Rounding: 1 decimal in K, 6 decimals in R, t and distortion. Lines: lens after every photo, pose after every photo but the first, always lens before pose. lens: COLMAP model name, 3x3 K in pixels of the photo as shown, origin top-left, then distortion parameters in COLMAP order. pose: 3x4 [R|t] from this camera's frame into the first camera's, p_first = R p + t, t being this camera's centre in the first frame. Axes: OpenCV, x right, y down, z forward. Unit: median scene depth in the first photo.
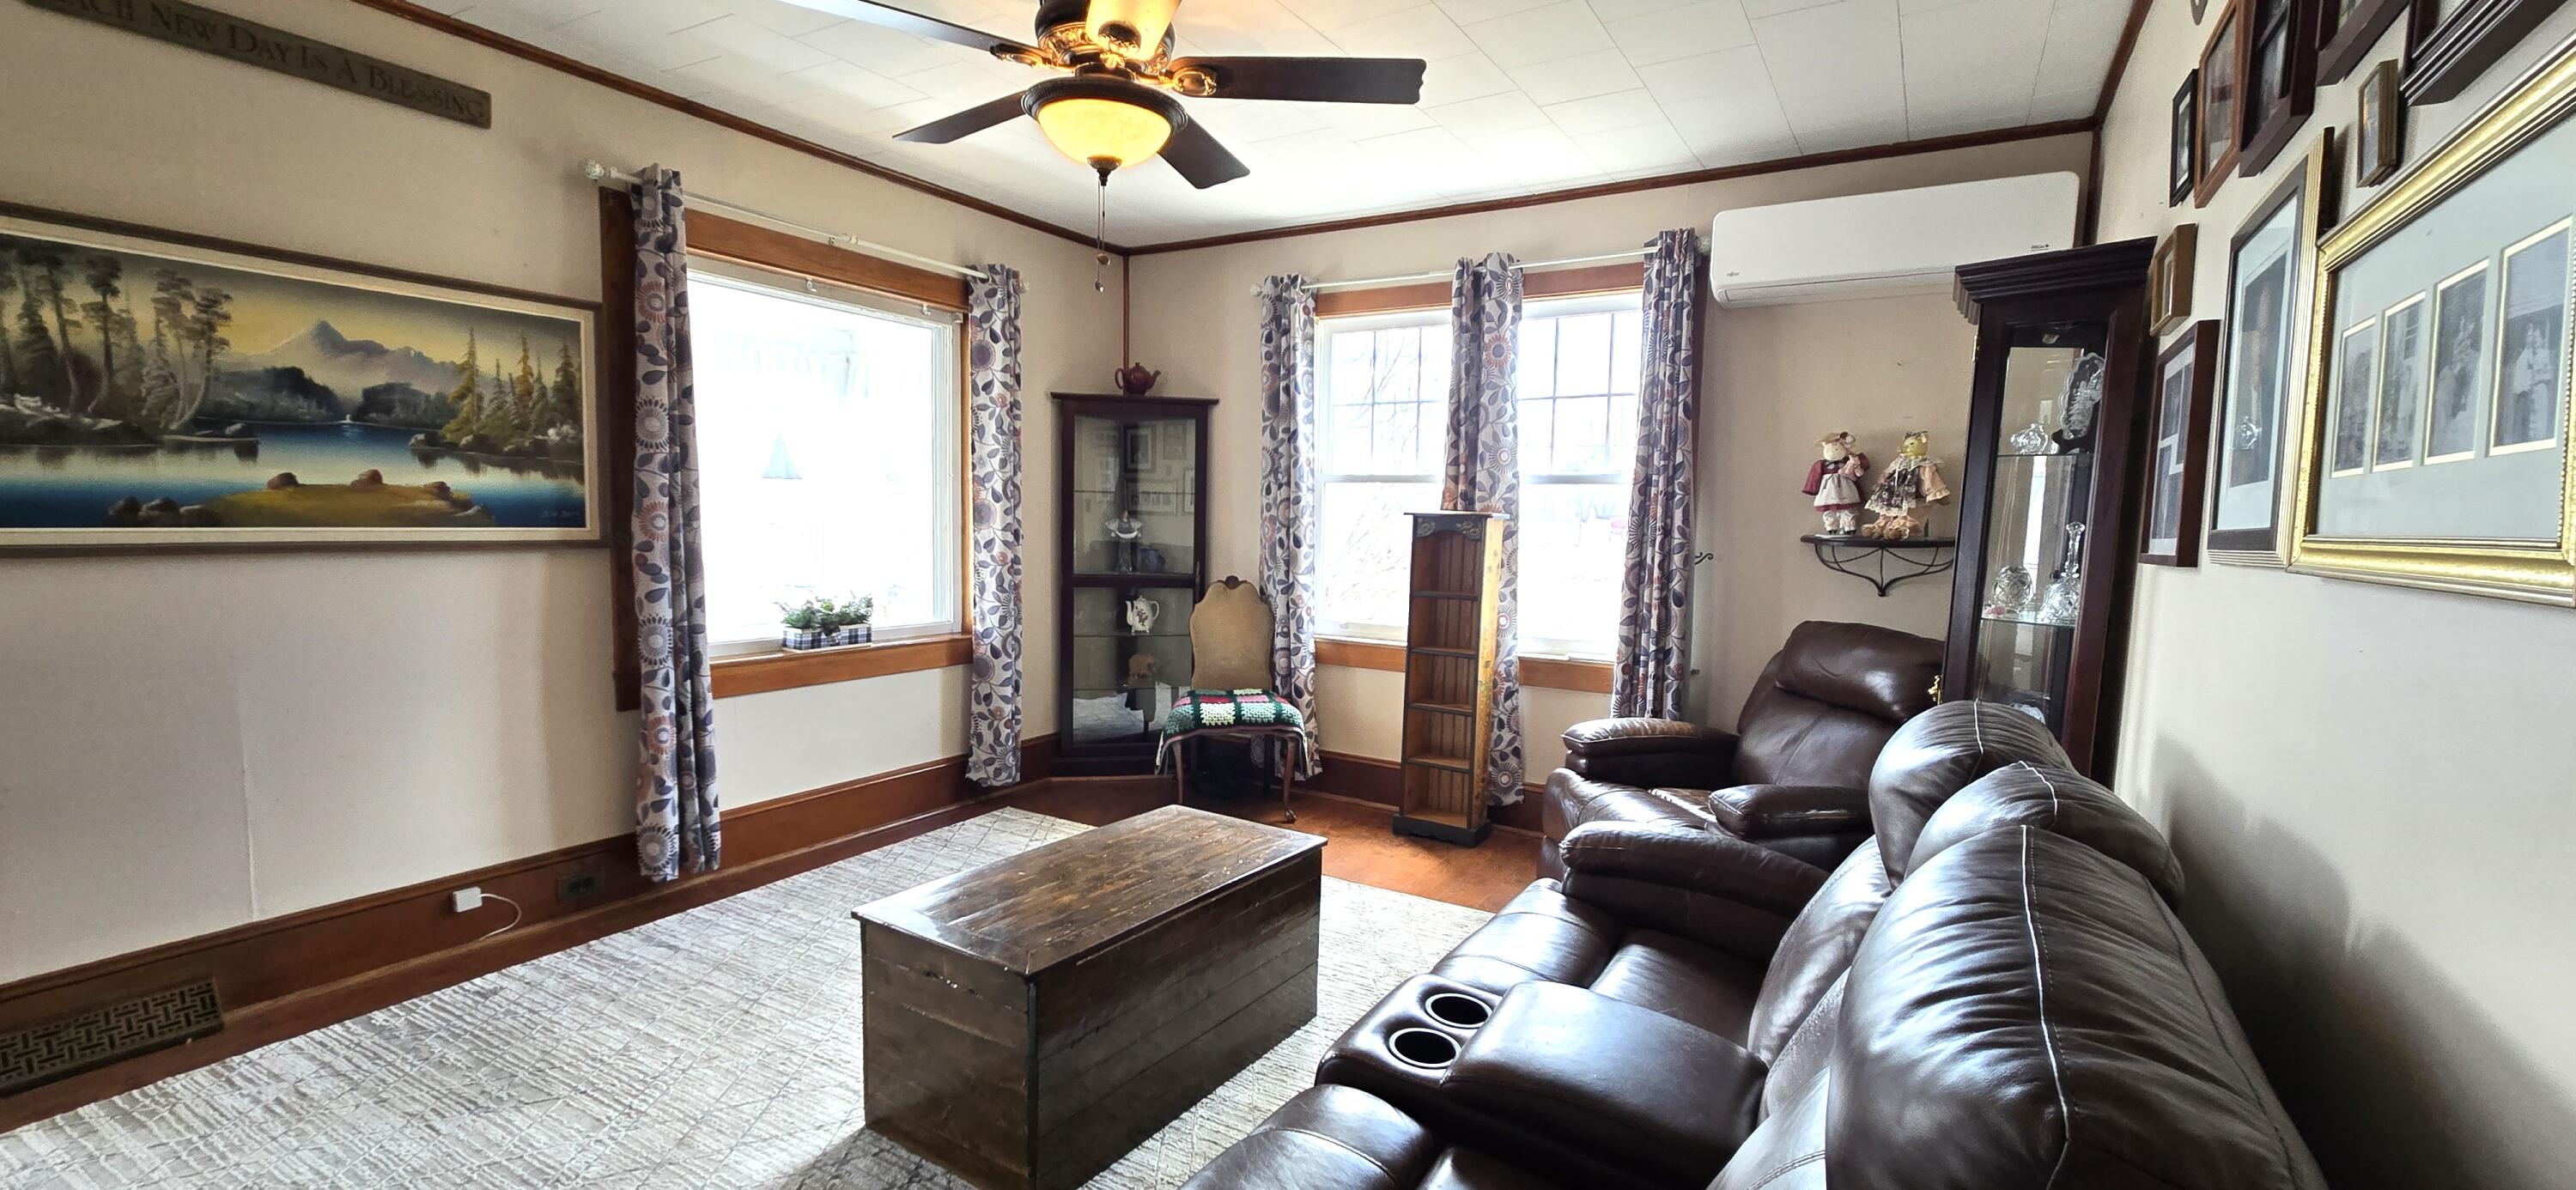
lens RADIAL K [[1068.2, 0, 1270.1], [0, 1068.2, 618.2], [0, 0, 1]] dist [-0.000815, -0.000289]
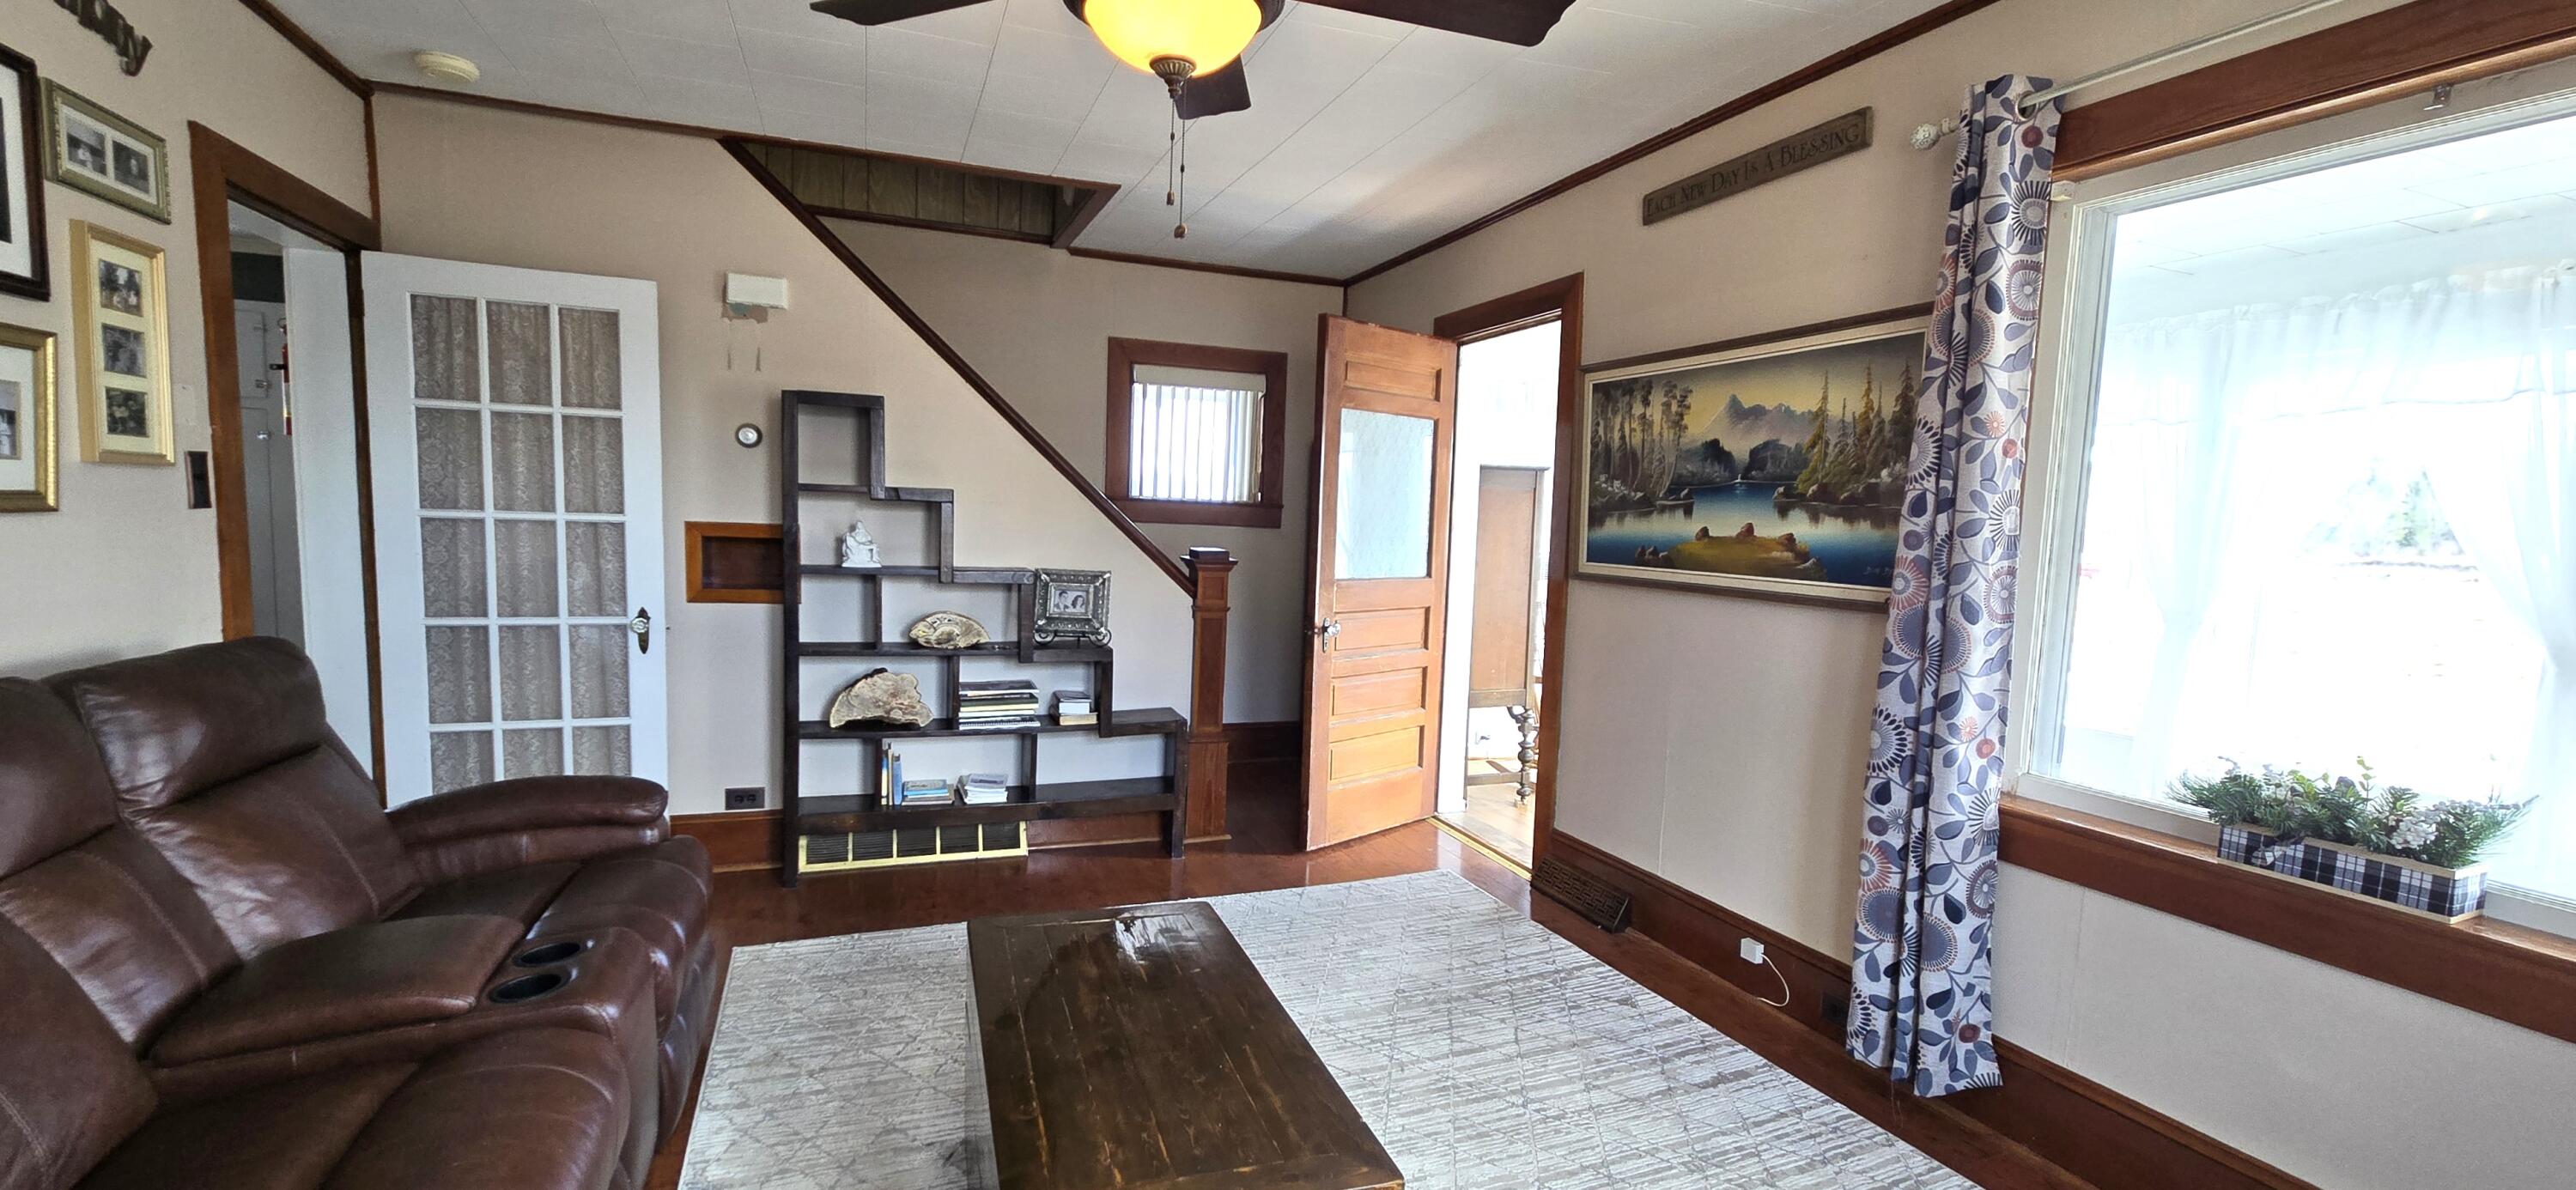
lens RADIAL K [[1068.2, 0, 1270.1], [0, 1068.2, 618.2], [0, 0, 1]] dist [-0.000815, -0.000289]
pose [[-0.605843, 0.034355, -0.794842, 0.300964], [-0.124663, 0.982627, 0.137492, -0.121679], [0.785757, 0.182386, -0.591034, 1.176238]]
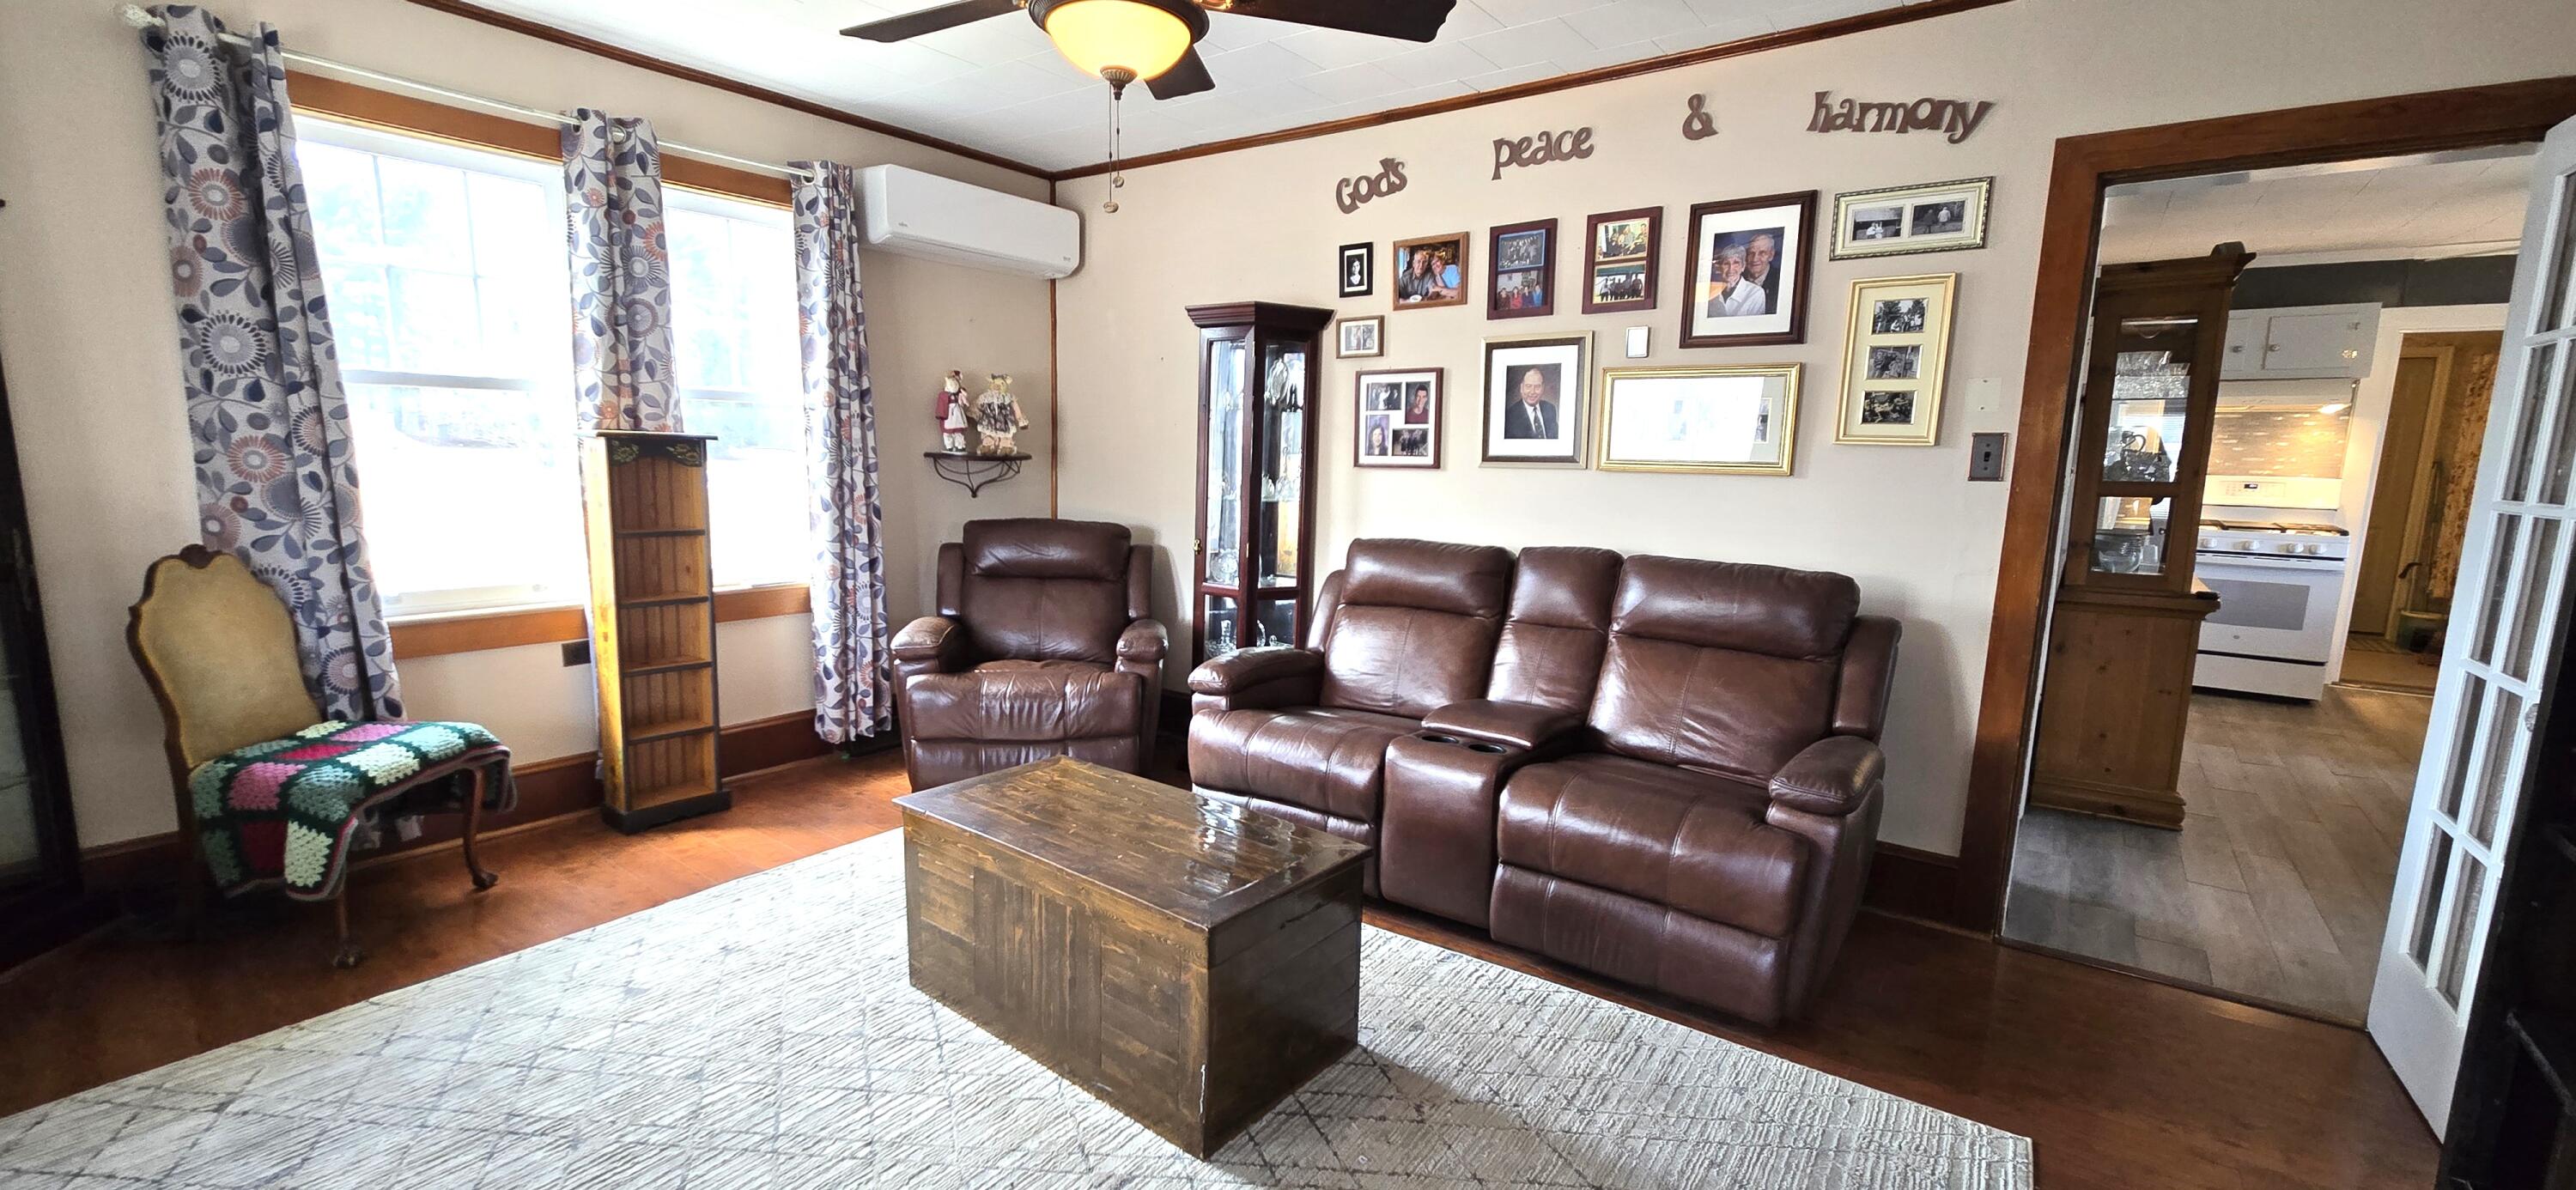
lens RADIAL K [[1068.2, 0, 1270.1], [0, 1068.2, 618.2], [0, 0, 1]] dist [-0.000815, -0.000289]
pose [[0.071687, -0.177928, 0.981429, -0.860795], [0.077564, 0.981975, 0.172361, -0.085766], [-0.994407, 0.063767, 0.084196, 0.620967]]
